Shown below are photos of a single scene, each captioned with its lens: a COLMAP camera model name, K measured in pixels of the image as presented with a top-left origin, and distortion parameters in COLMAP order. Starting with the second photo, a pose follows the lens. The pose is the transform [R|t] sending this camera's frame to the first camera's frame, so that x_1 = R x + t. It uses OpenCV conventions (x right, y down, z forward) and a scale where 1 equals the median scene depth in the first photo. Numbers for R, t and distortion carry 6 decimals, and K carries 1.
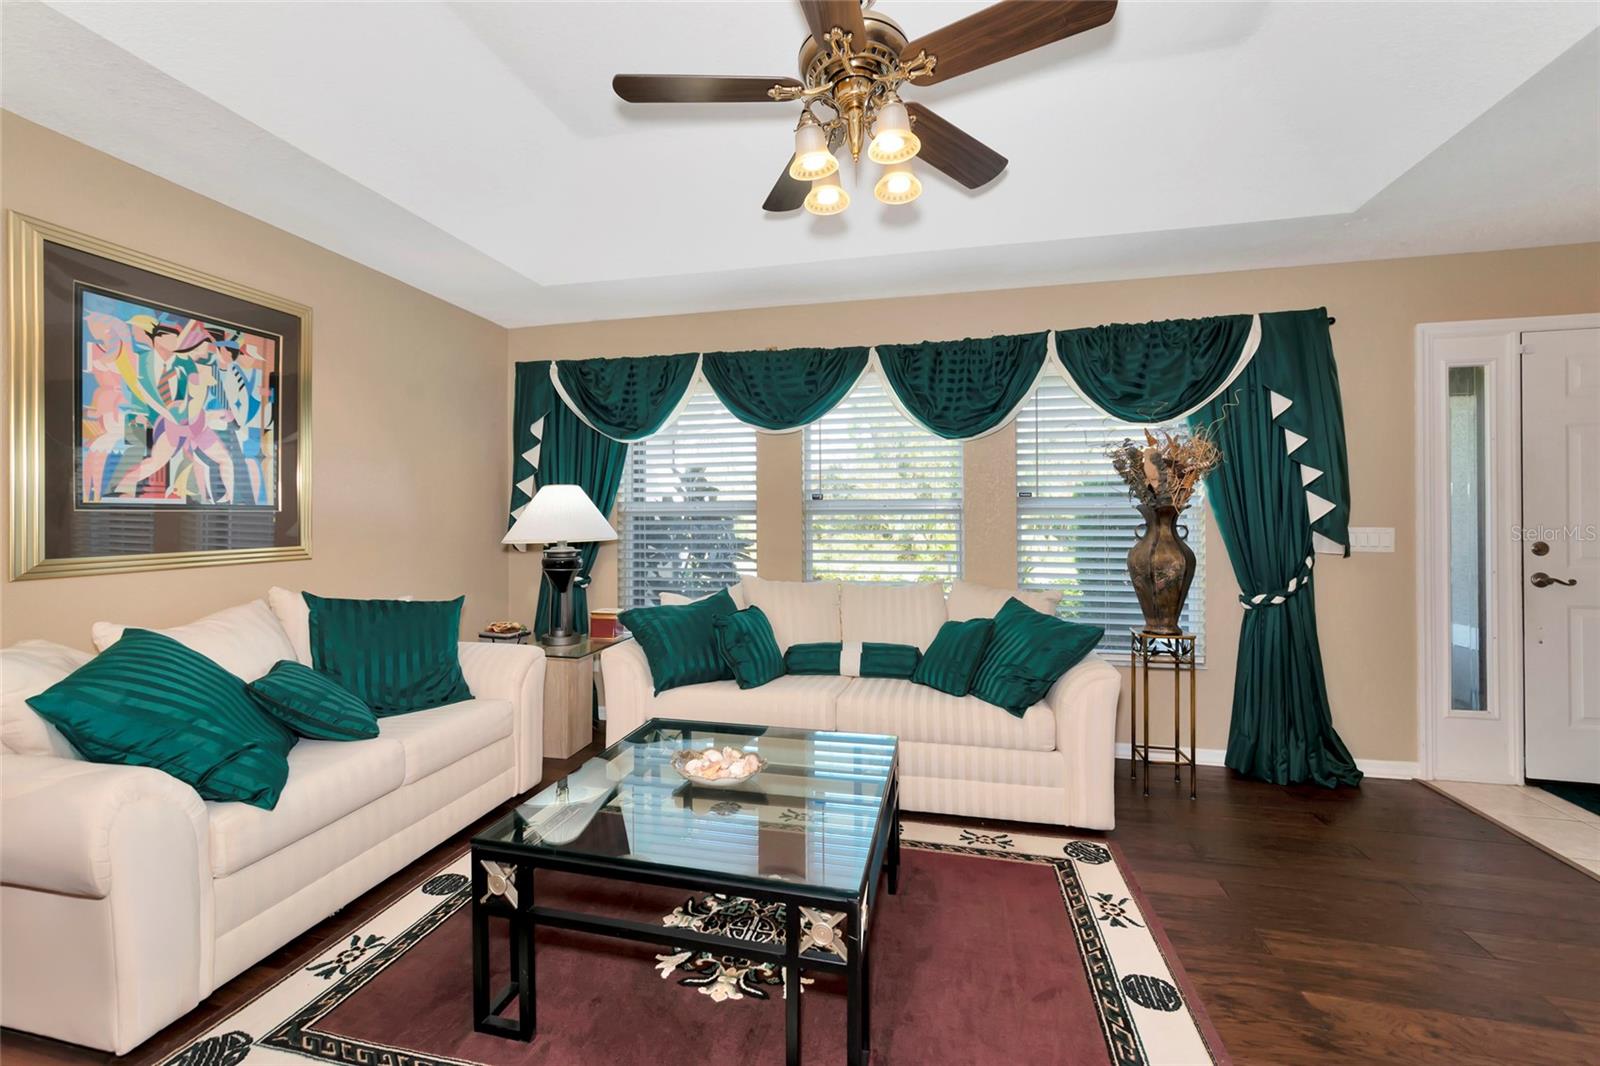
lens RADIAL K [[622.4, 0, 804.7], [0, 622.4, 508.8], [0, 0, 1]] dist [-0.002113, -0.000114]
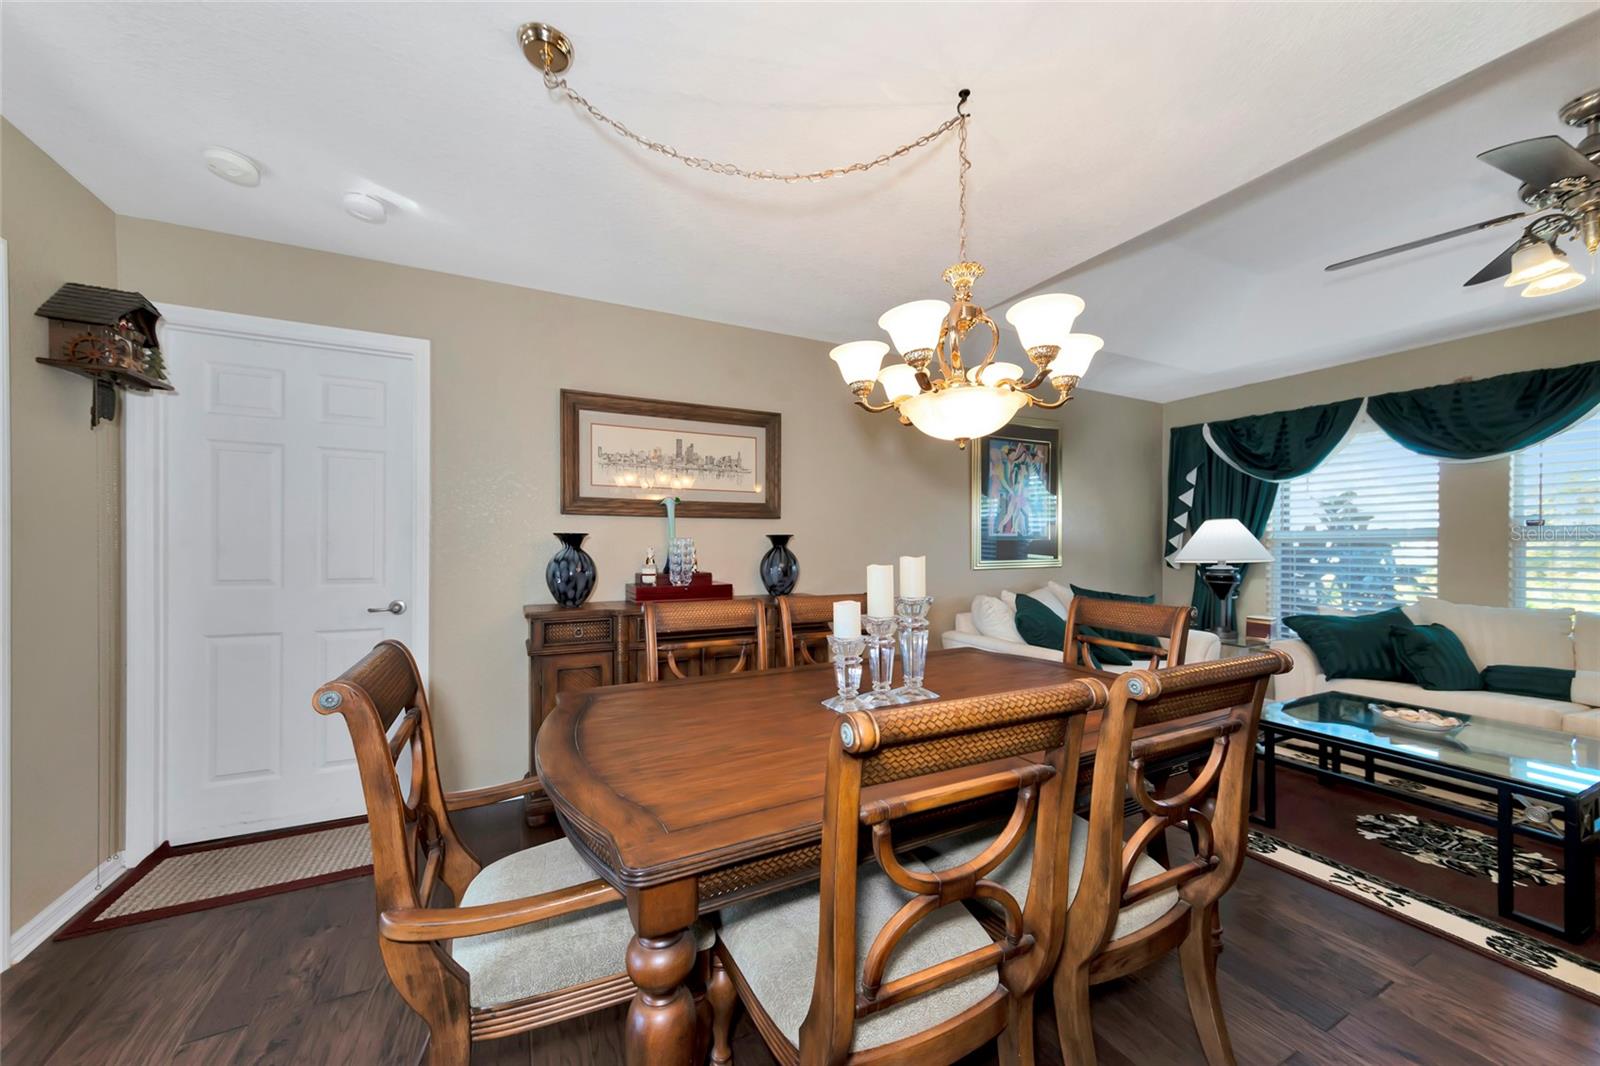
lens RADIAL K [[574.8, 0, 793.3], [0, 574.8, 543.9], [0, 0, 1]] dist [0.000820, -0.000106]
pose [[0.623549, 0.005671, -0.781763, 0.002038], [0.003995, 0.999938, 0.010440, -0.002412], [0.781774, -0.009633, 0.623488, -0.535762]]
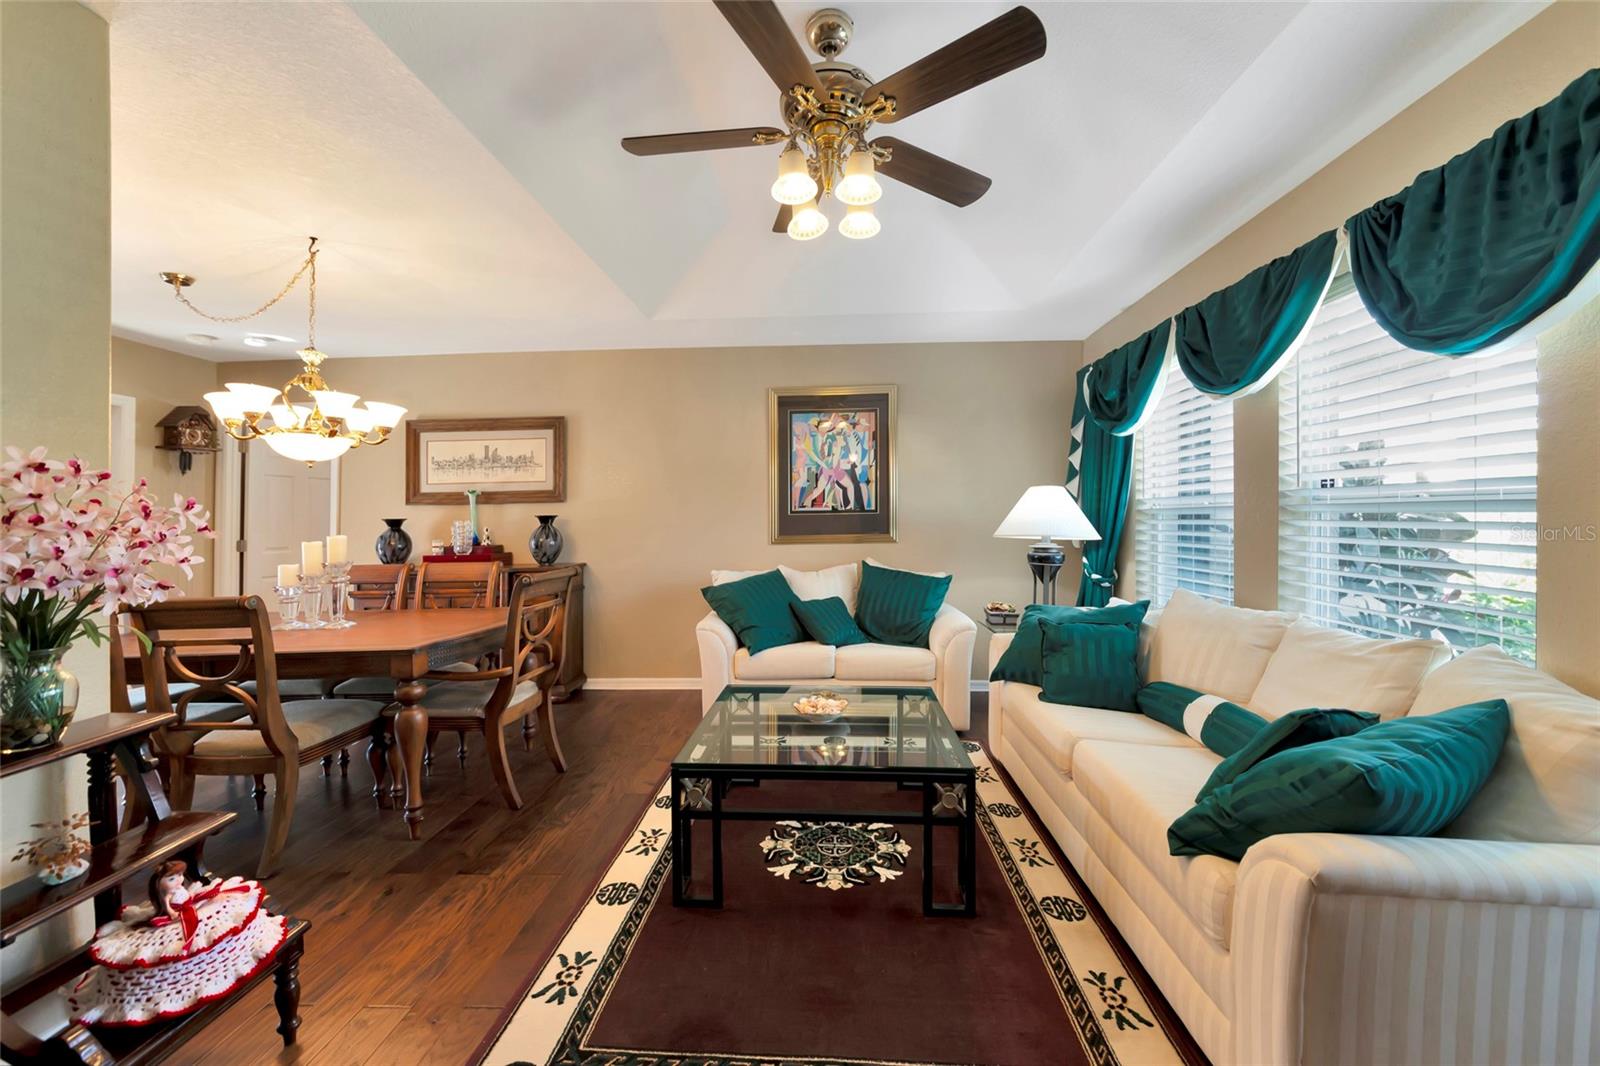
lens RADIAL K [[661.5, 0, 810.4], [0, 661.5, 491.5], [0, 0, 1]] dist [-0.001078, -0.000260]
pose [[0.164752, -0.035014, -0.985713, 0.745737], [0.023926, 0.999218, -0.031495, -0.001742], [0.986045, -0.018395, 0.165461, 0.439757]]
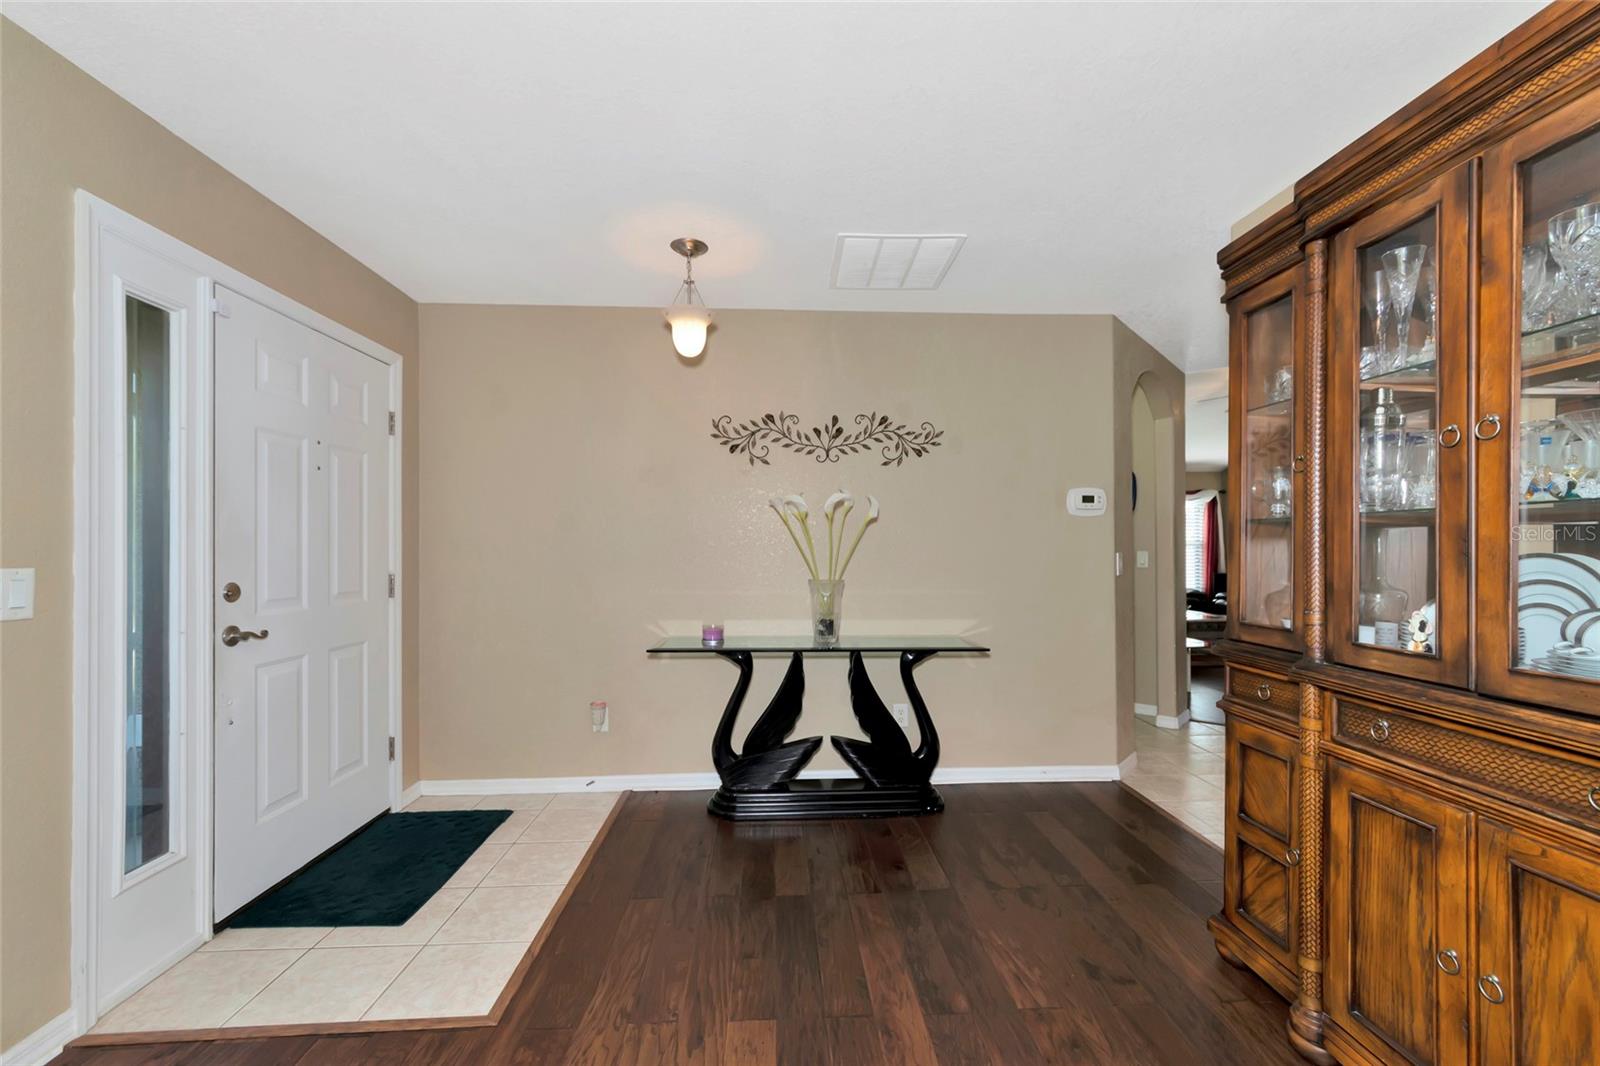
lens RADIAL K [[634.4, 0, 799.1], [0, 634.4, 548.4], [0, 0, 1]] dist [0.000199, 0.000208]
pose [[-0.253105, 0.005096, 0.967425, 0.288769], [-0.011481, 0.999900, -0.008271, 0.010942], [-0.967371, -0.013201, -0.253021, 0.517995]]
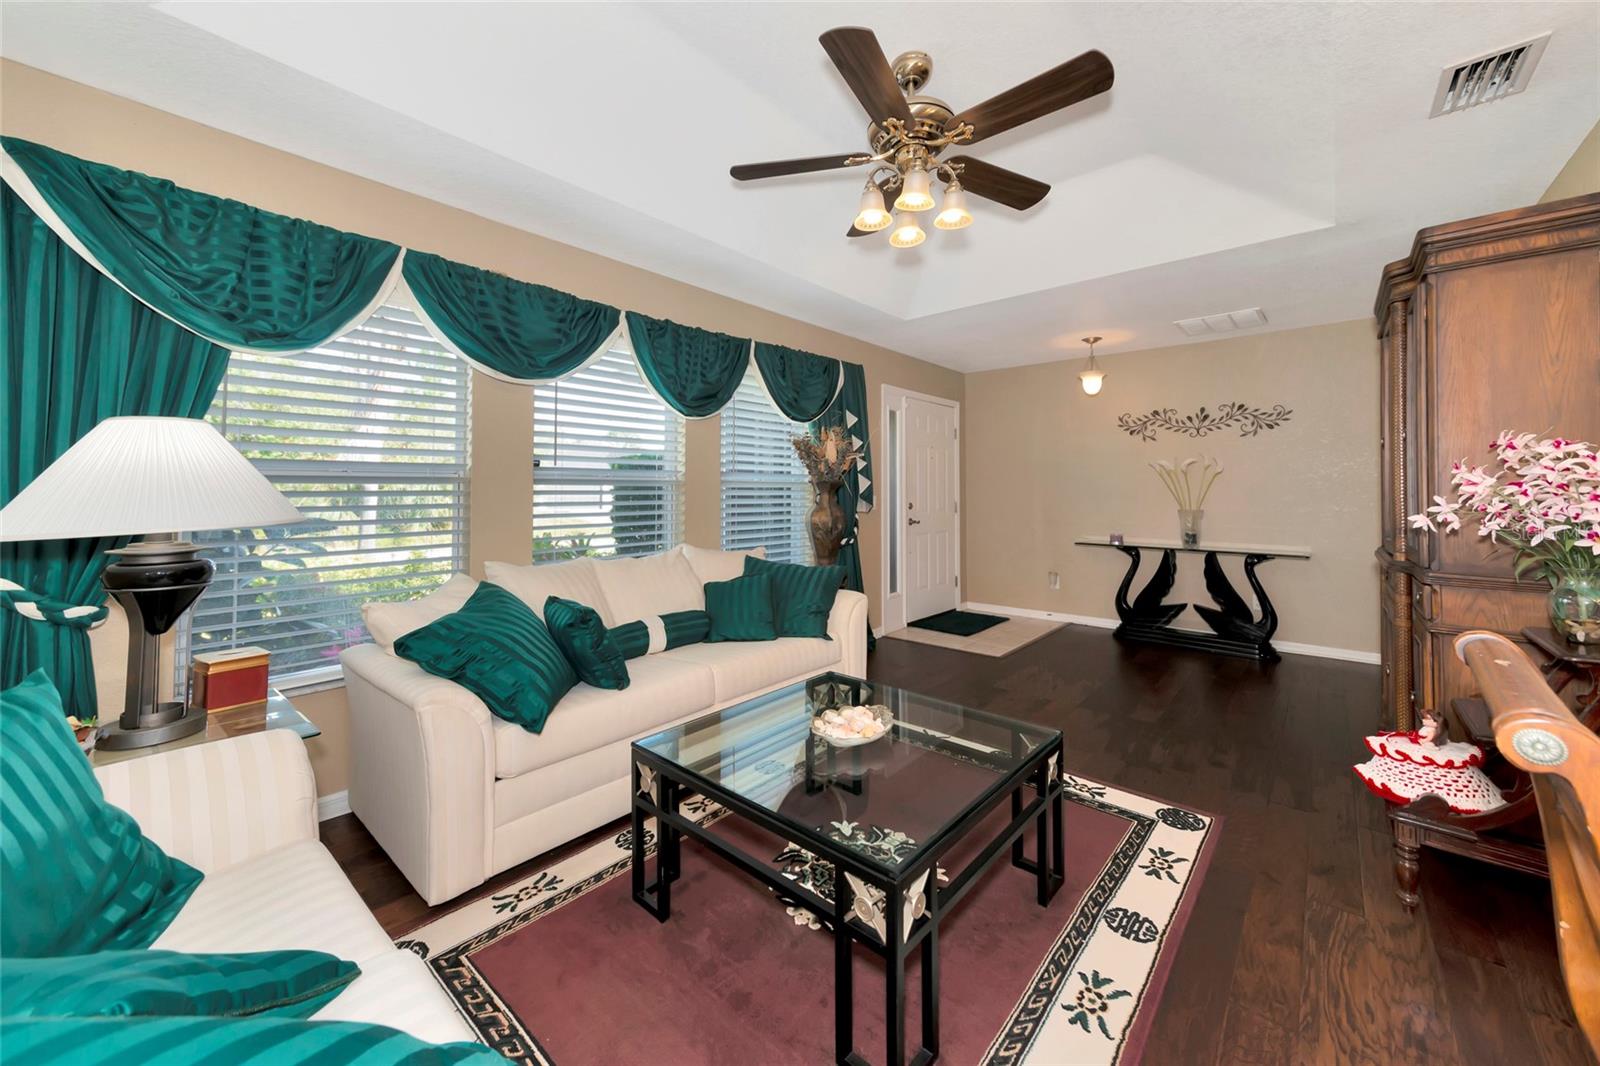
lens RADIAL K [[592.3, 0, 804.2], [0, 592.3, 476.6], [0, 0, 1]] dist [-0.000389, 0.000004]
pose [[0.489670, 0.023615, 0.871588, -0.607819], [-0.015105, 0.999713, -0.018600, 0.009567], [-0.871777, -0.004058, 0.489886, 0.343590]]
